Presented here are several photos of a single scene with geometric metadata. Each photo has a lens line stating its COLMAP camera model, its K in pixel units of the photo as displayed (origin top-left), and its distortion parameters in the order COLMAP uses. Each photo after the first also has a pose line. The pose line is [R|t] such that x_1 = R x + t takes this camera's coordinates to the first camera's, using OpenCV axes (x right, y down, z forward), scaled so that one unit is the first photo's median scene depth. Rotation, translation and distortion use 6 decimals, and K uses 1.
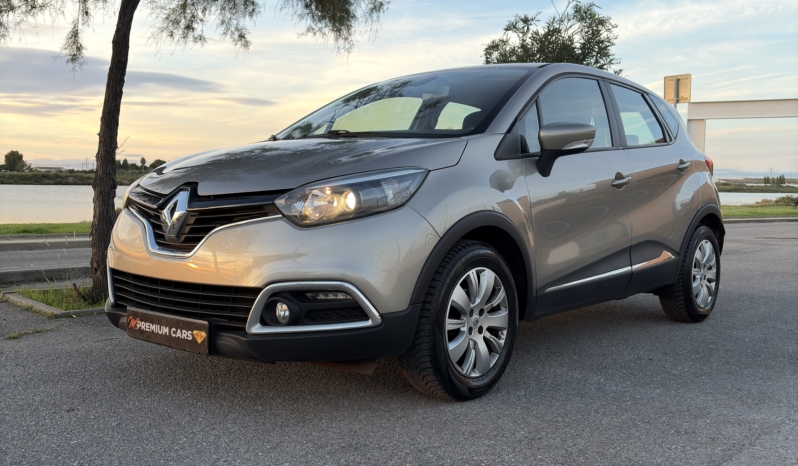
lens RADIAL K [[795.2, 0, 398.6], [0, 795.2, 232.4], [0, 0, 1]] dist [0.049371, 0.000000]
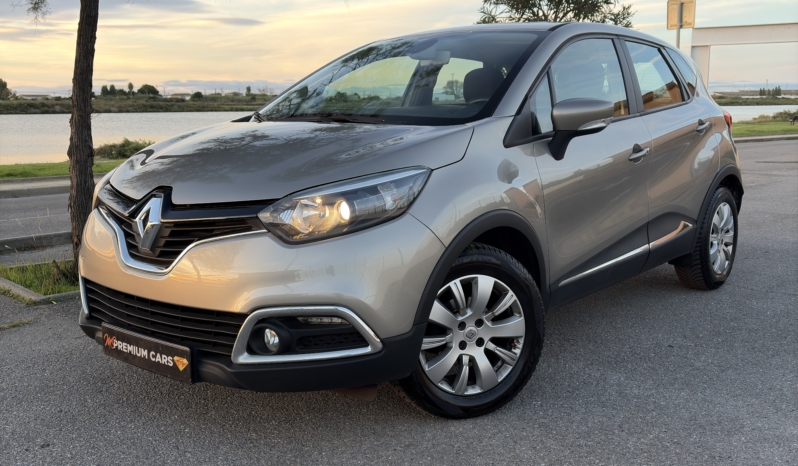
lens RADIAL K [[795.2, 0, 401.9], [0, 795.2, 238.4], [0, 0, 1]] dist [0.049371, 0.000000]
pose [[0.999544, -0.028750, 0.009197, -0.004674], [0.027640, 0.994201, 0.103921, -0.083899], [-0.012131, -0.103619, 0.994543, 0.098693]]
